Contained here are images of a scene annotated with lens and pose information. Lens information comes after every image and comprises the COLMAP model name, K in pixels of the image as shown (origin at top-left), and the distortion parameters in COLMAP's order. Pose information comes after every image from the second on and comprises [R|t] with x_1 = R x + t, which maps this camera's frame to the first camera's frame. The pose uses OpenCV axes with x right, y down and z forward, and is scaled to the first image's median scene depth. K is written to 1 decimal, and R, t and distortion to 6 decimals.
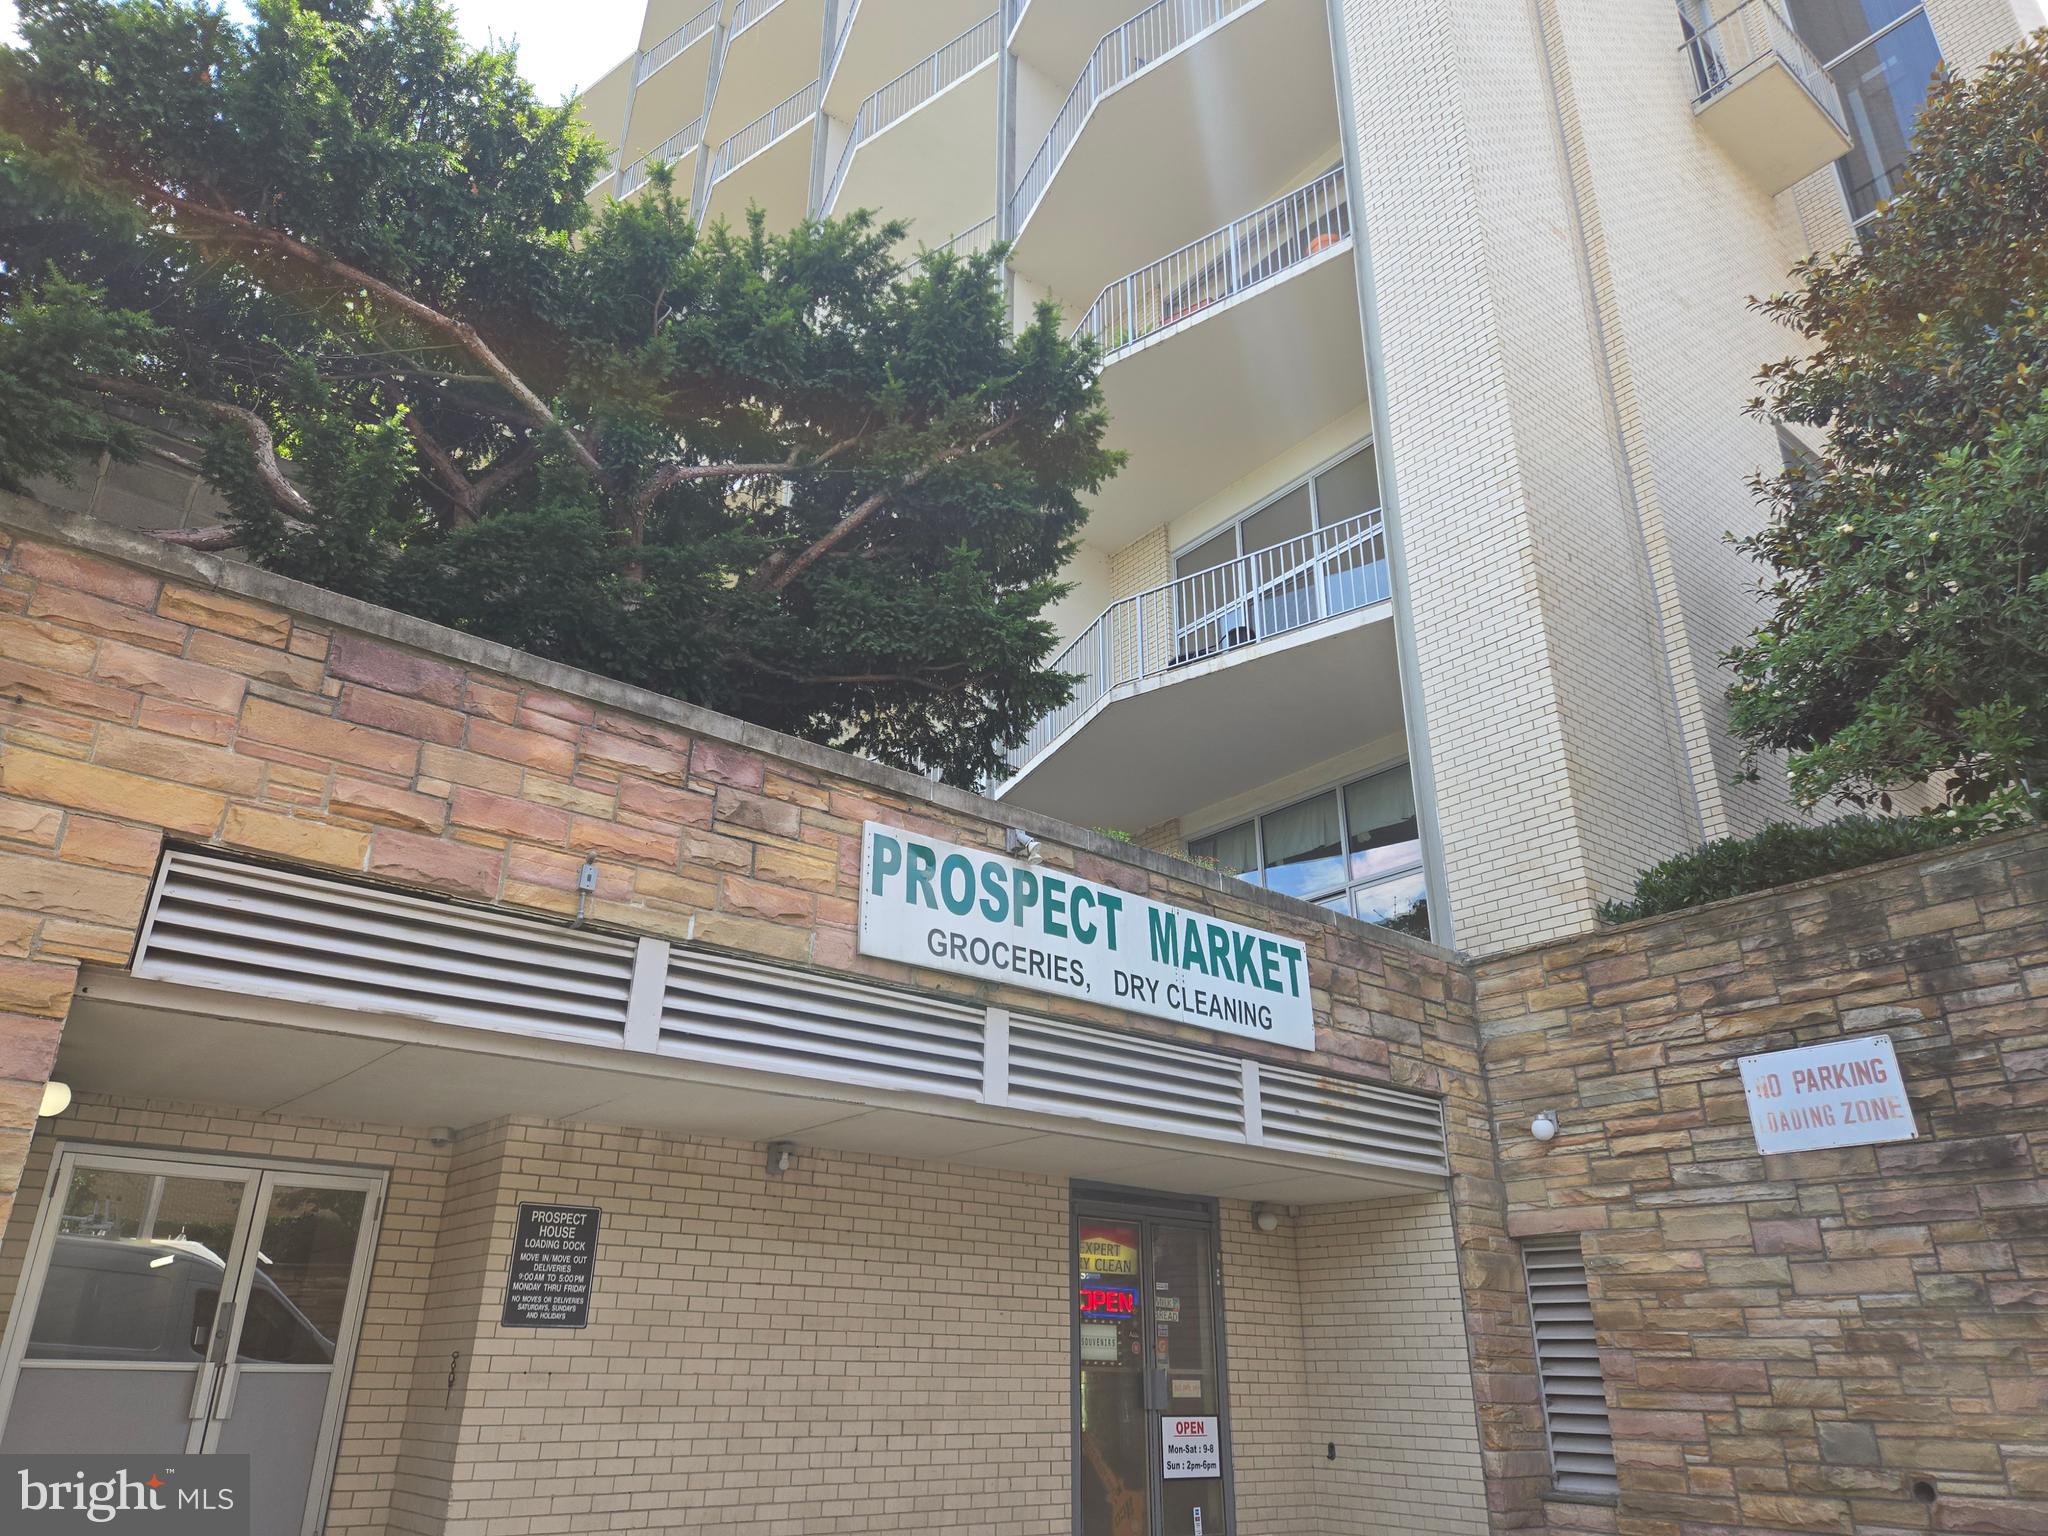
lens RADIAL K [[1371.4, 0, 999.4], [0, 1371.4, 766.6], [0, 0, 1]] dist [0.086202, -0.078379]
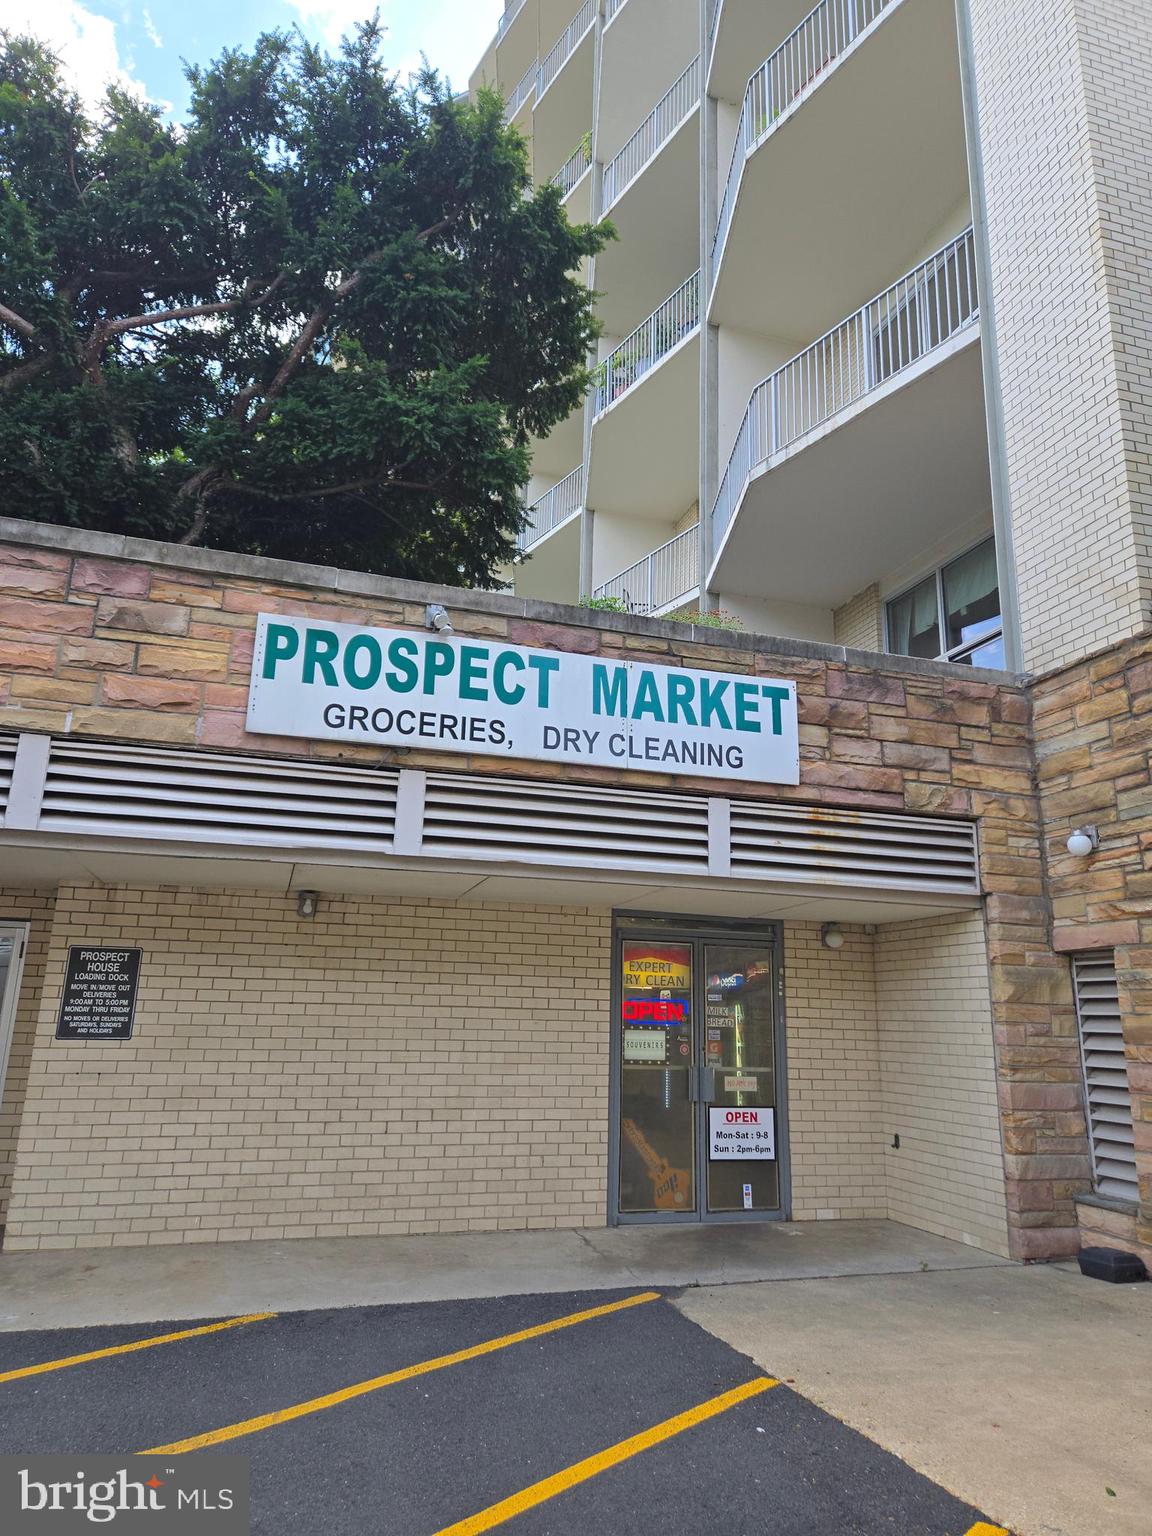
lens RADIAL K [[1028.5, 0, 581.7], [0, 1028.5, 756.8], [0, 0, 1]] dist [0.086202, -0.078379]
pose [[0.932443, -0.079289, -0.352509, 0.368873], [0.132955, 0.982466, 0.130705, 0.066983], [0.335964, -0.168743, 0.926636, 0.249594]]
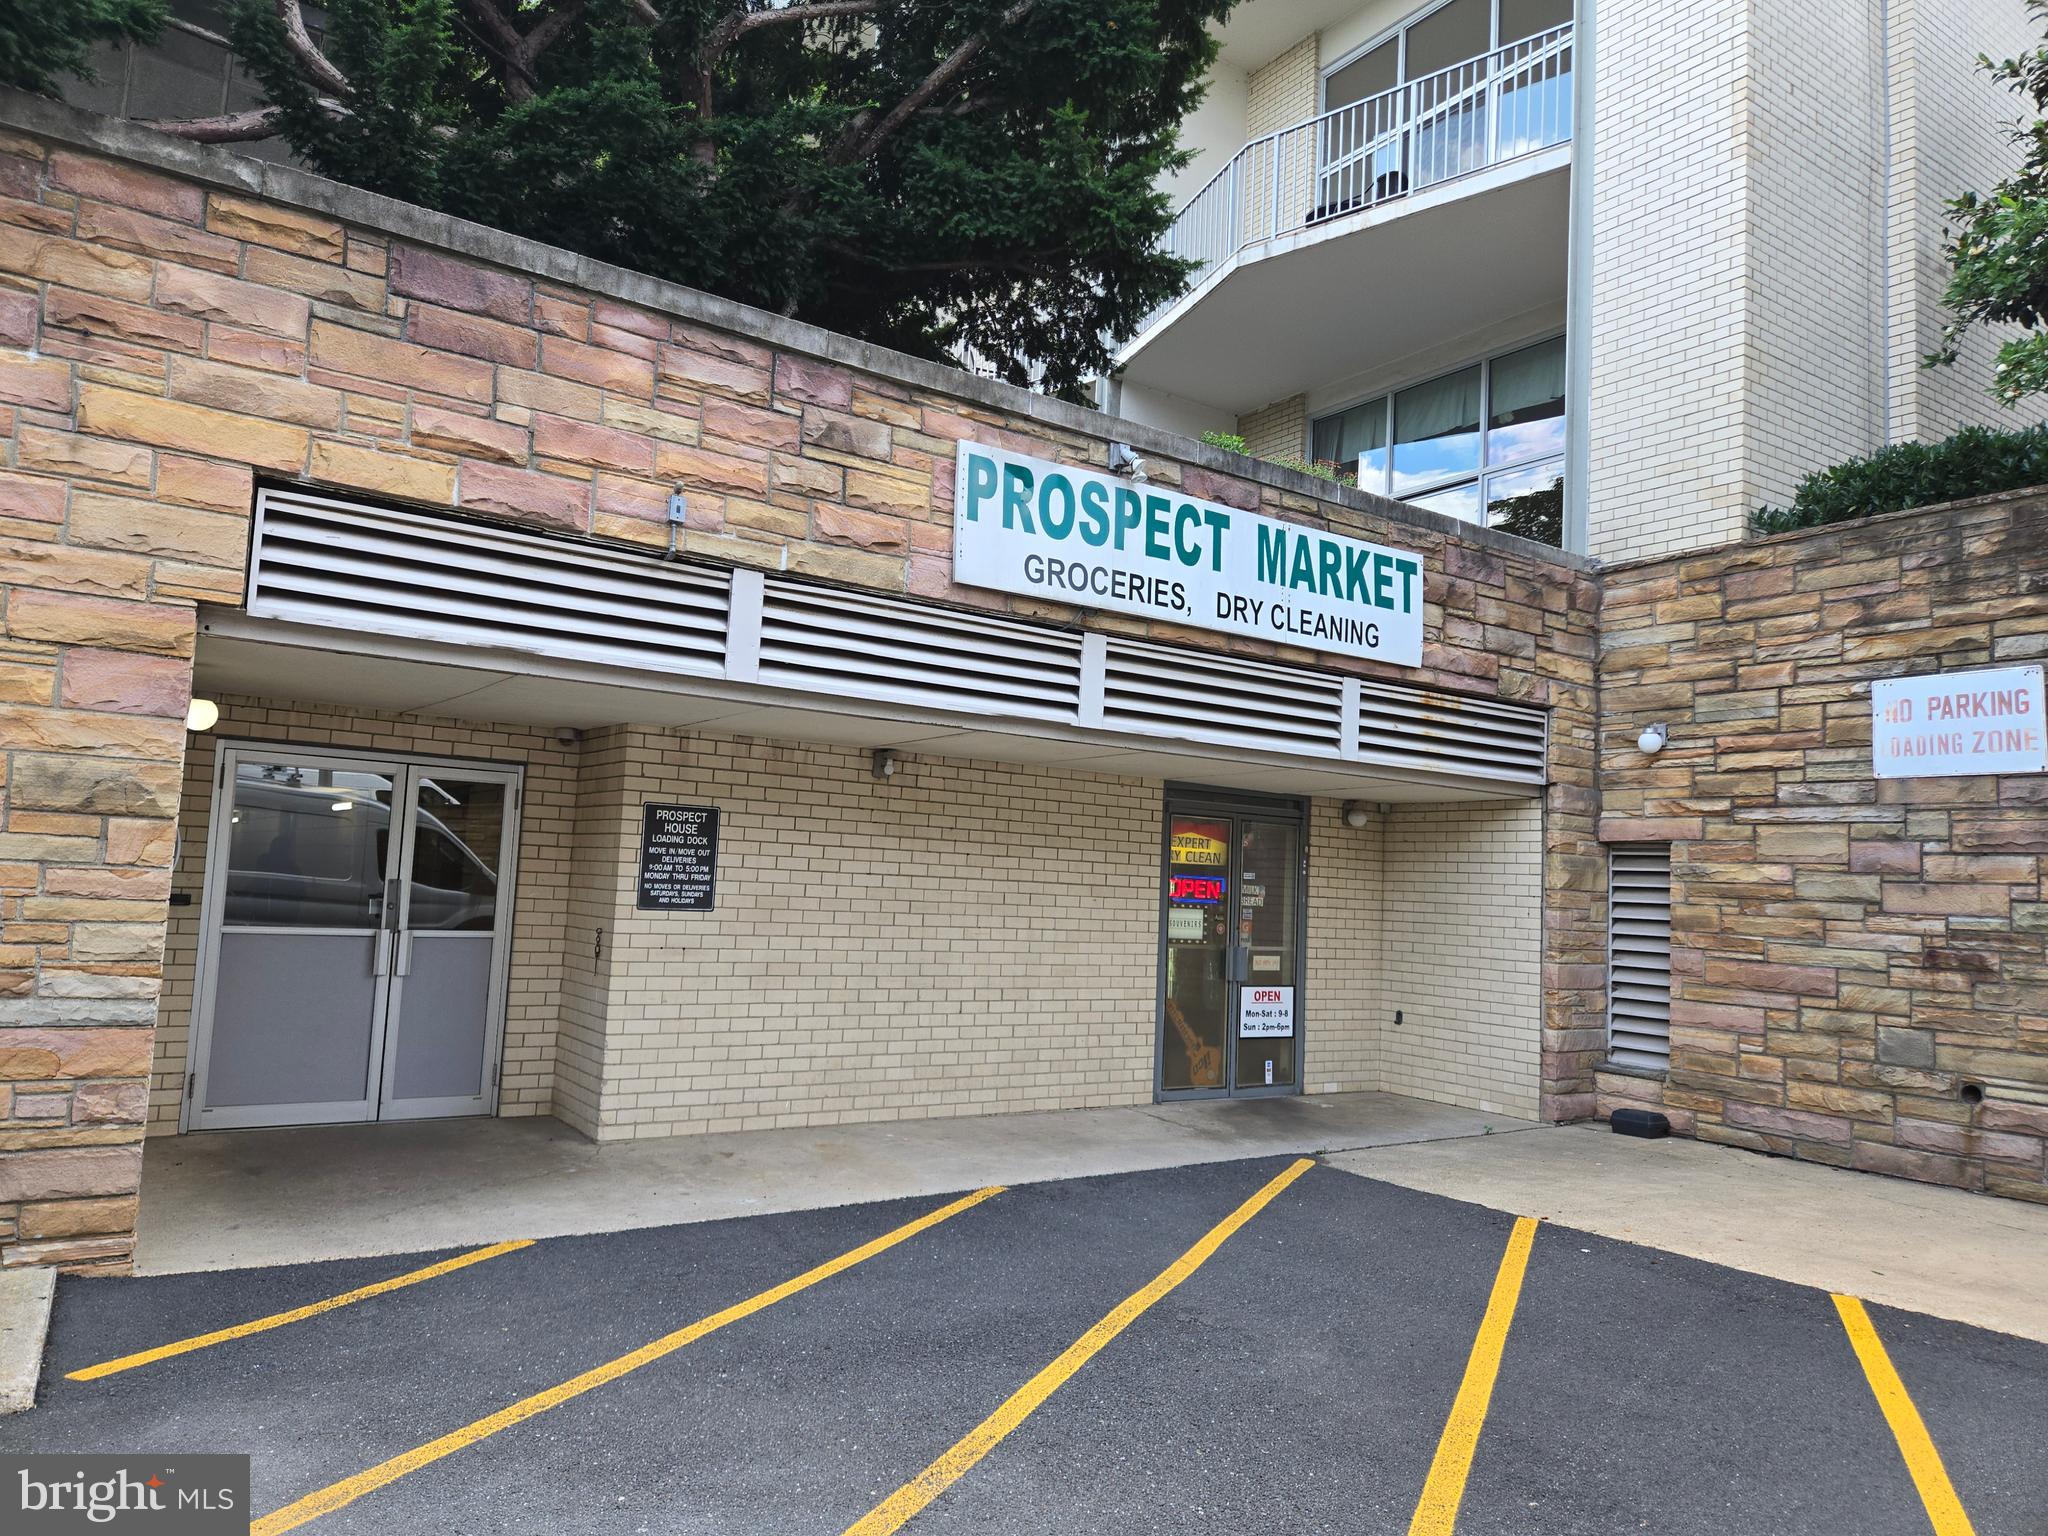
lens RADIAL K [[1371.4, 0, 999.4], [0, 1371.4, 770.6], [0, 0, 1]] dist [0.086202, -0.078379]
pose [[0.996424, 0.027384, -0.079935, 0.010468], [-0.000212, 0.946834, 0.321722, -0.043522], [0.084495, -0.320554, 0.943454, 0.023595]]
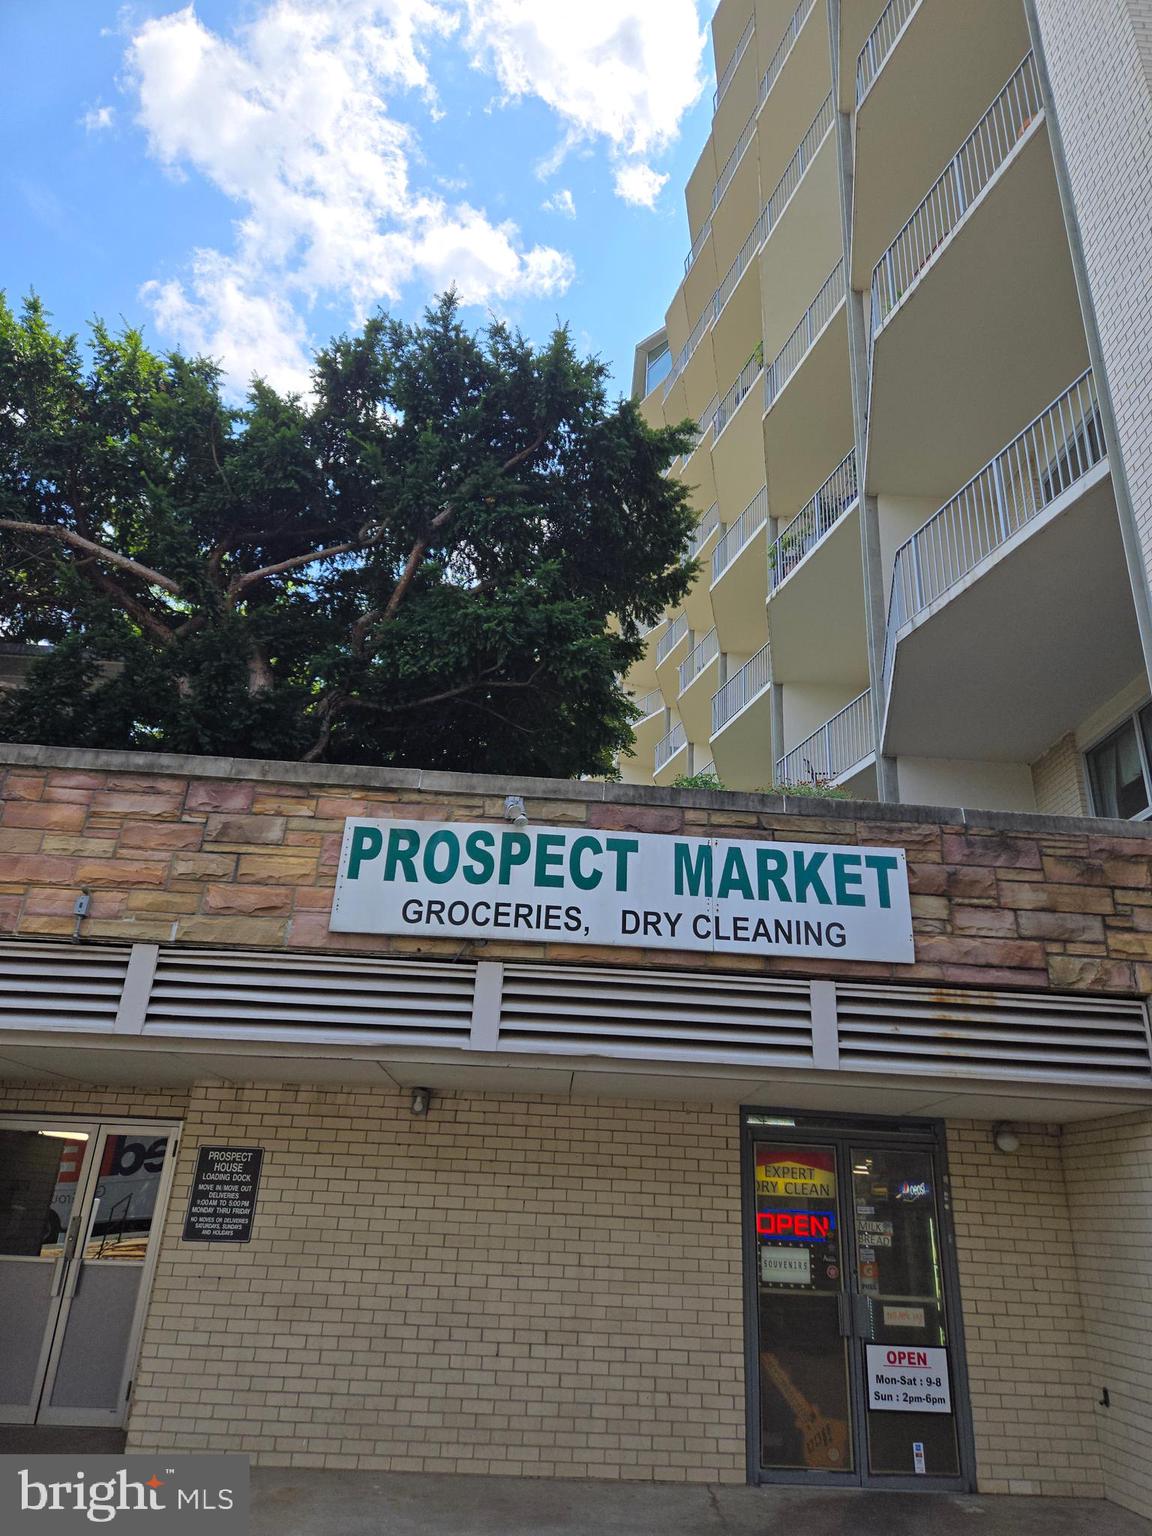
lens RADIAL K [[1028.5, 0, 589.4], [0, 1028.5, 769.7], [0, 0, 1]] dist [0.086202, -0.078379]
pose [[0.816861, -0.204372, -0.539416, 0.478376], [0.200841, 0.977387, -0.066167, 0.085272], [0.540741, -0.054287, 0.839436, 0.316530]]
